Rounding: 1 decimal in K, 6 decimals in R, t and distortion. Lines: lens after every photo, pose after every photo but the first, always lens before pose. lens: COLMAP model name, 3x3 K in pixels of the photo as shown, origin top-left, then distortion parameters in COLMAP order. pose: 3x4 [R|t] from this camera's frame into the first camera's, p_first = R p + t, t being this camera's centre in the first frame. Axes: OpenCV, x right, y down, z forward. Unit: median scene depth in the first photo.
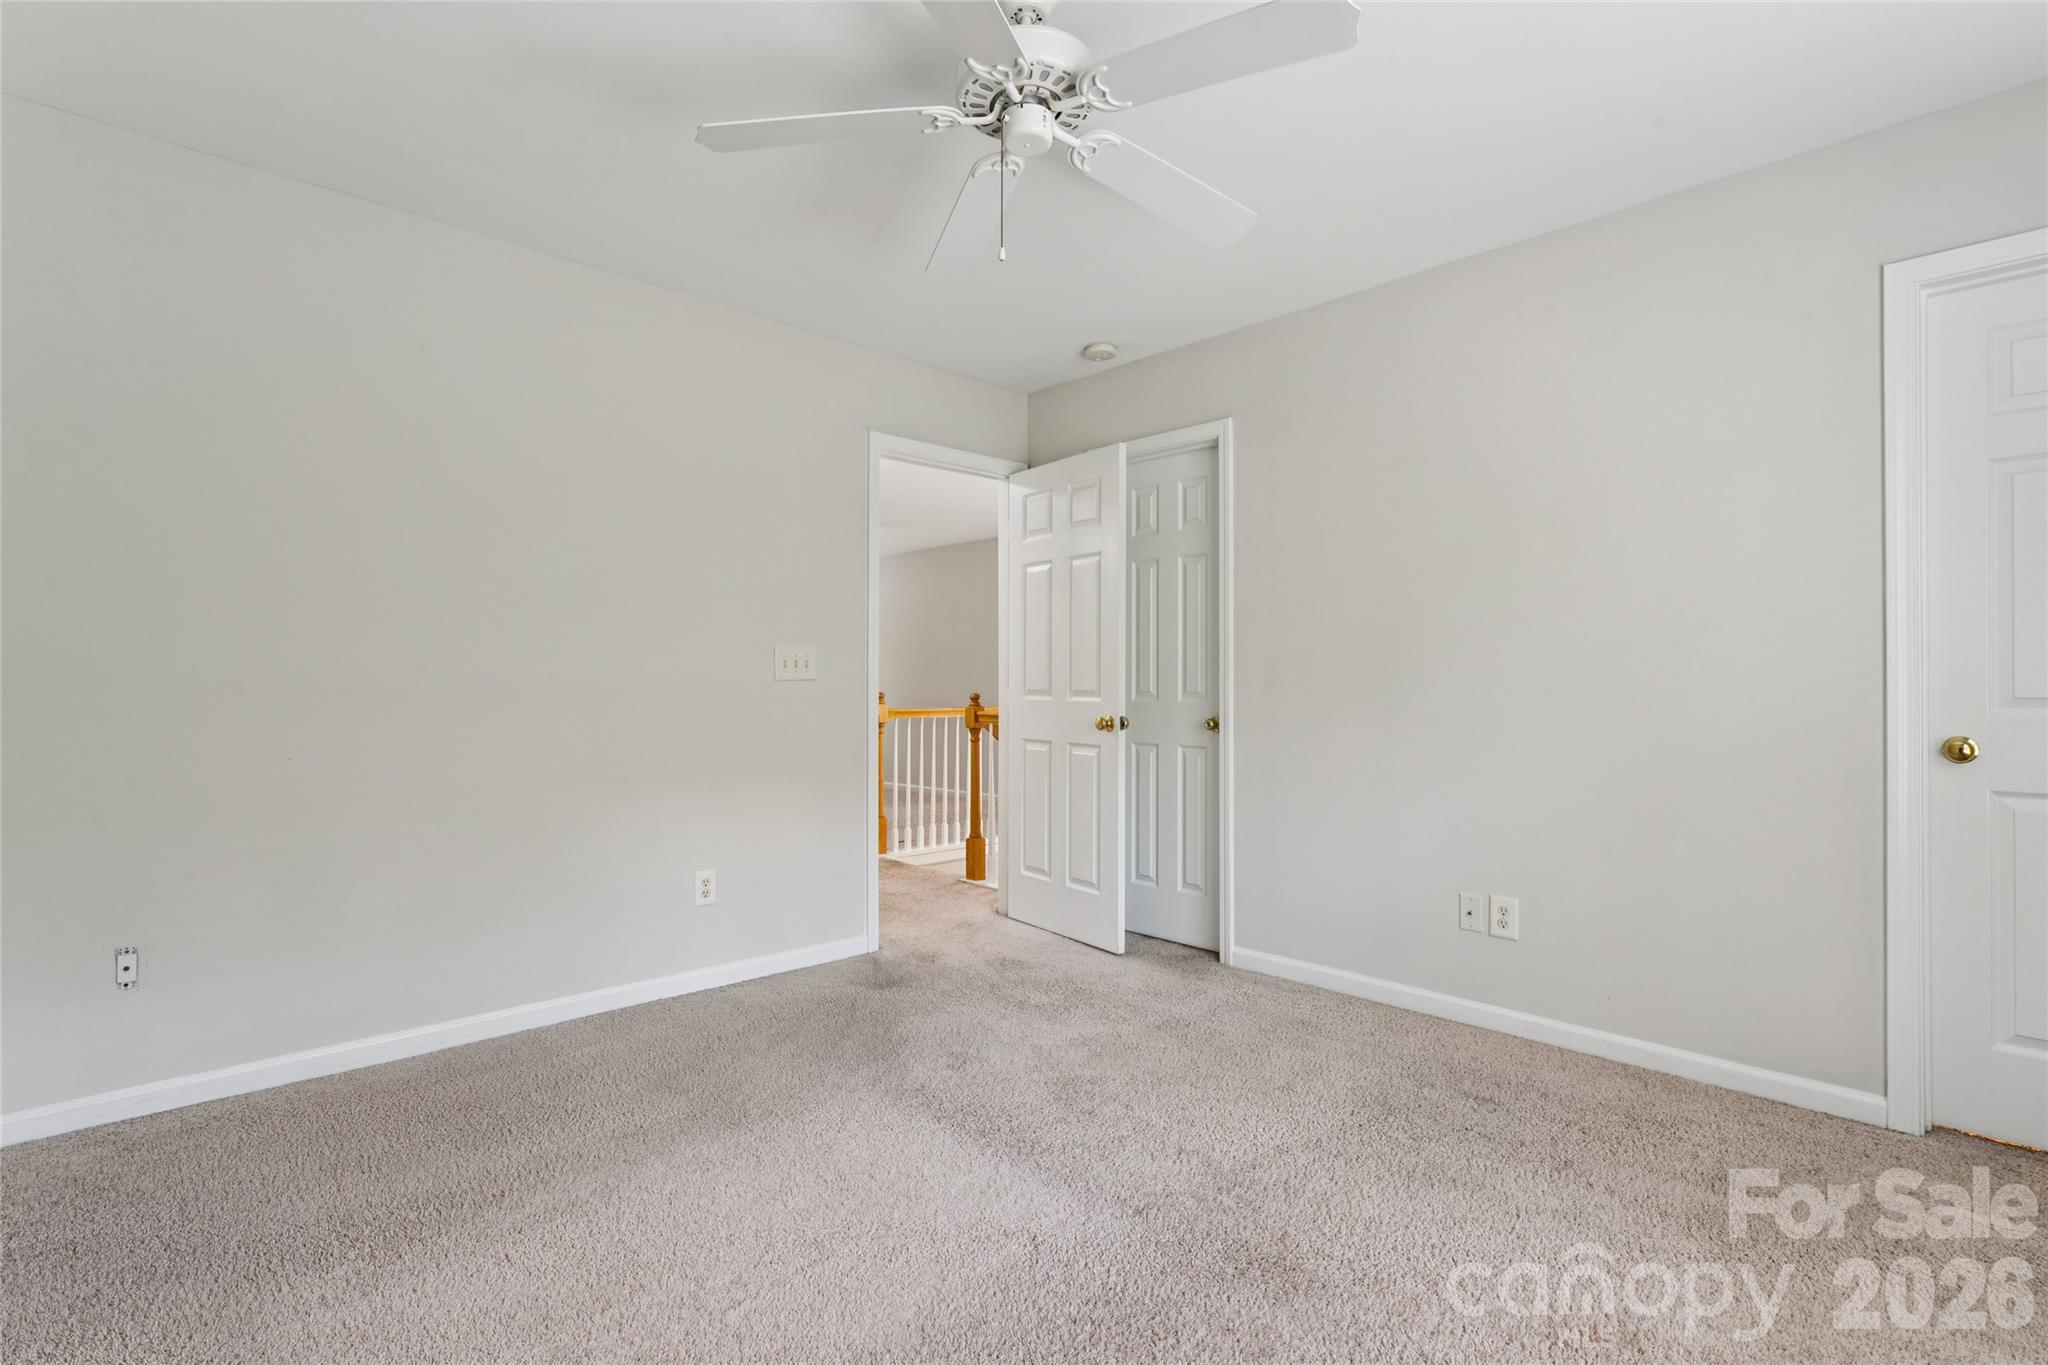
lens RADIAL K [[950.9, 0, 1037.0], [0, 950.9, 681.7], [0, 0, 1]] dist [0.000017, 0.000601]
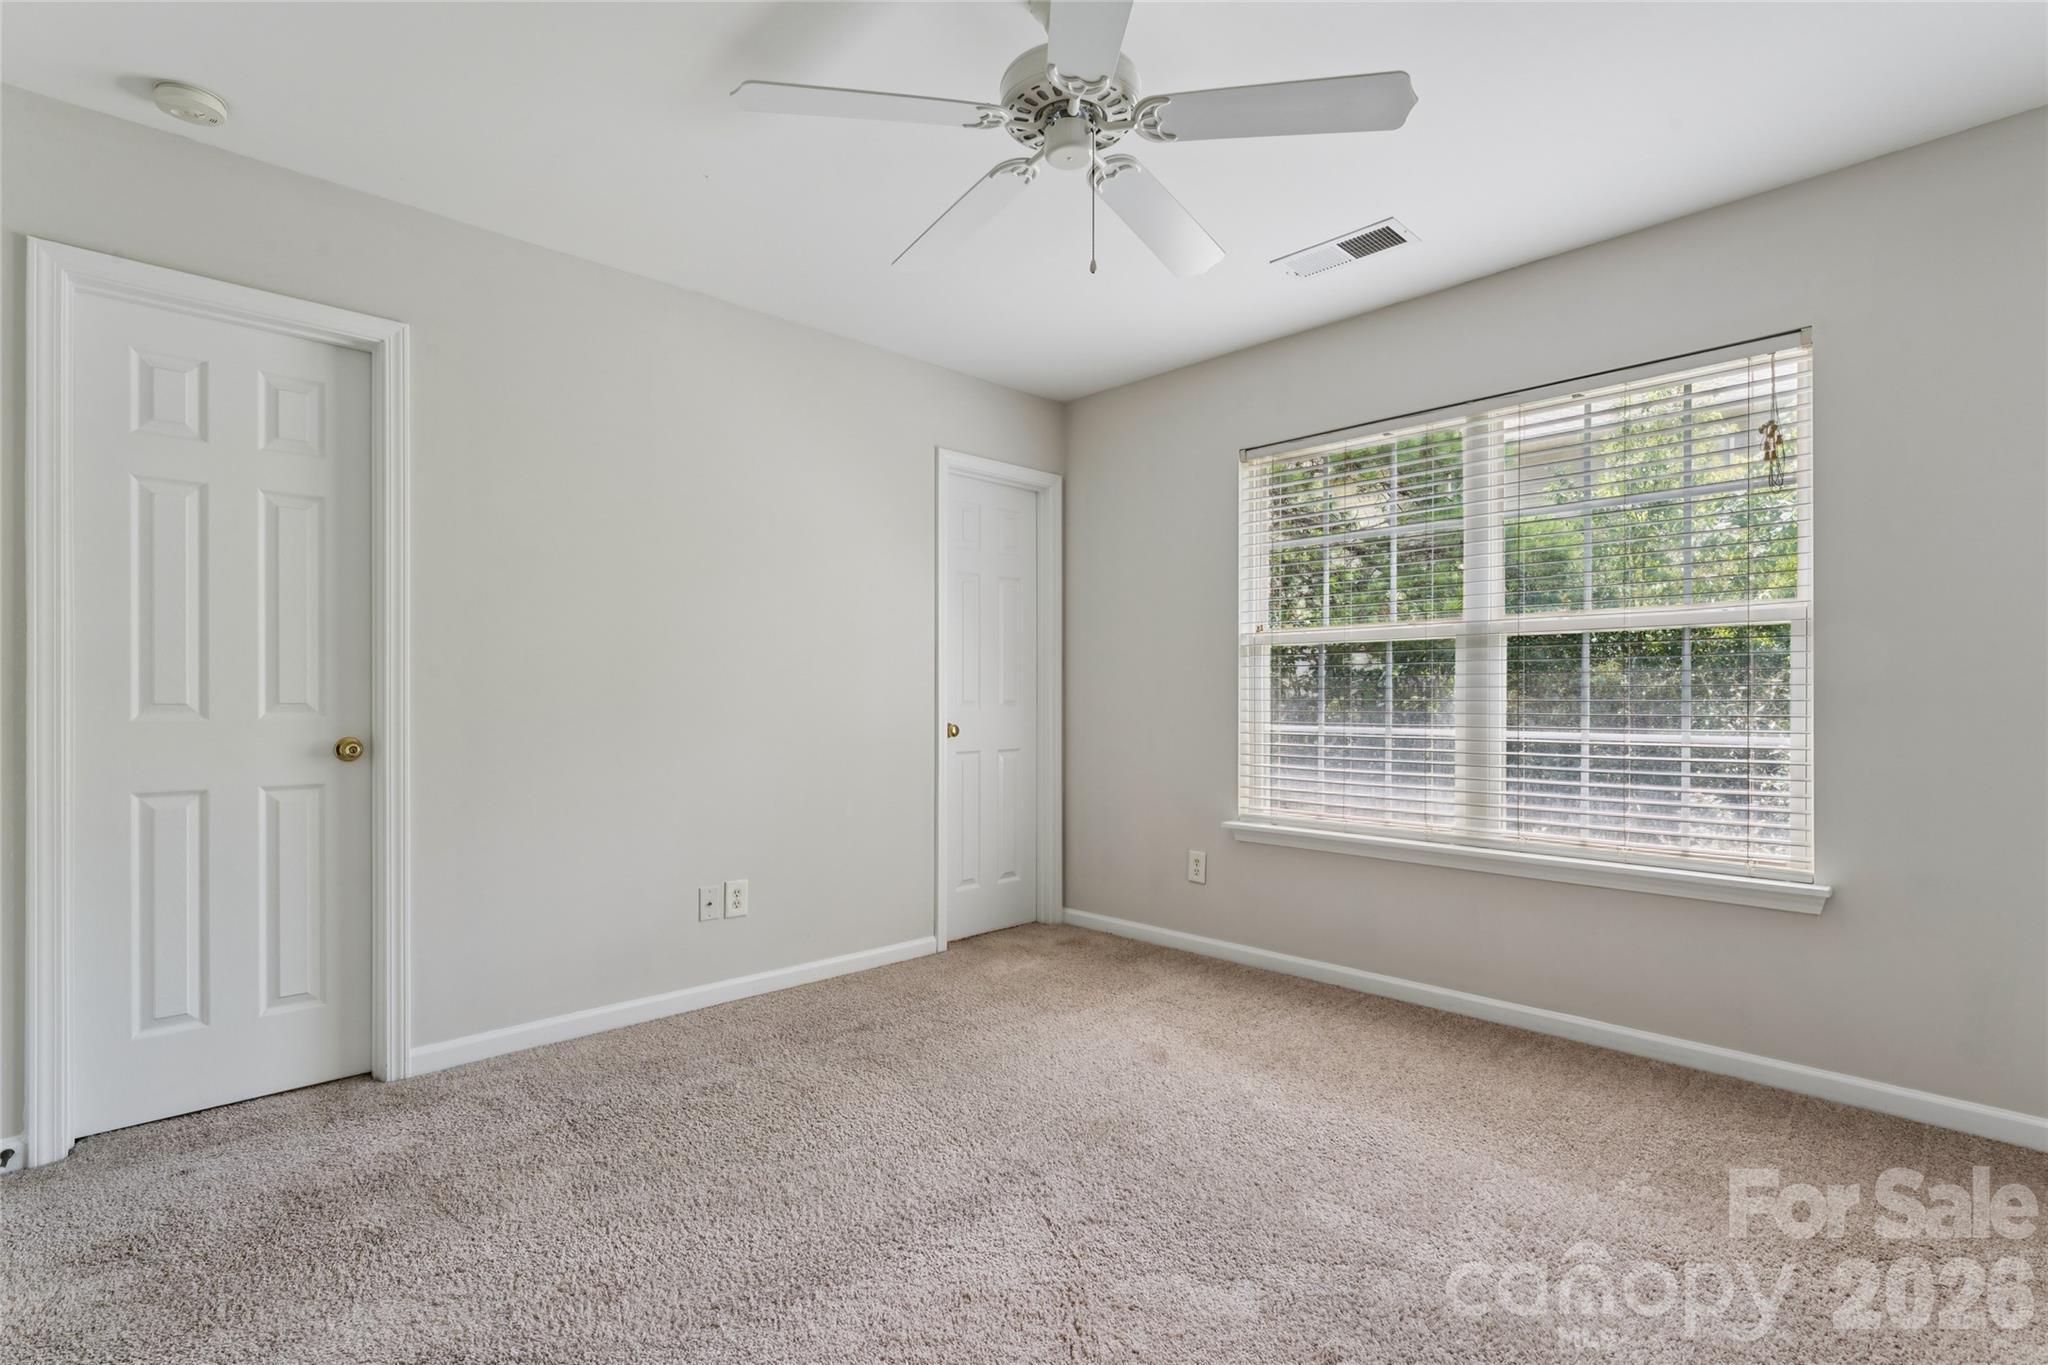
lens RADIAL K [[950.9, 0, 1022.2], [0, 950.9, 704.8], [0, 0, 1]] dist [0.000017, 0.000601]
pose [[0.022656, -0.011197, 0.999681, -0.540790], [-0.005192, 0.999922, 0.011318, 0.001509], [-0.999730, -0.005447, 0.022596, 0.540563]]
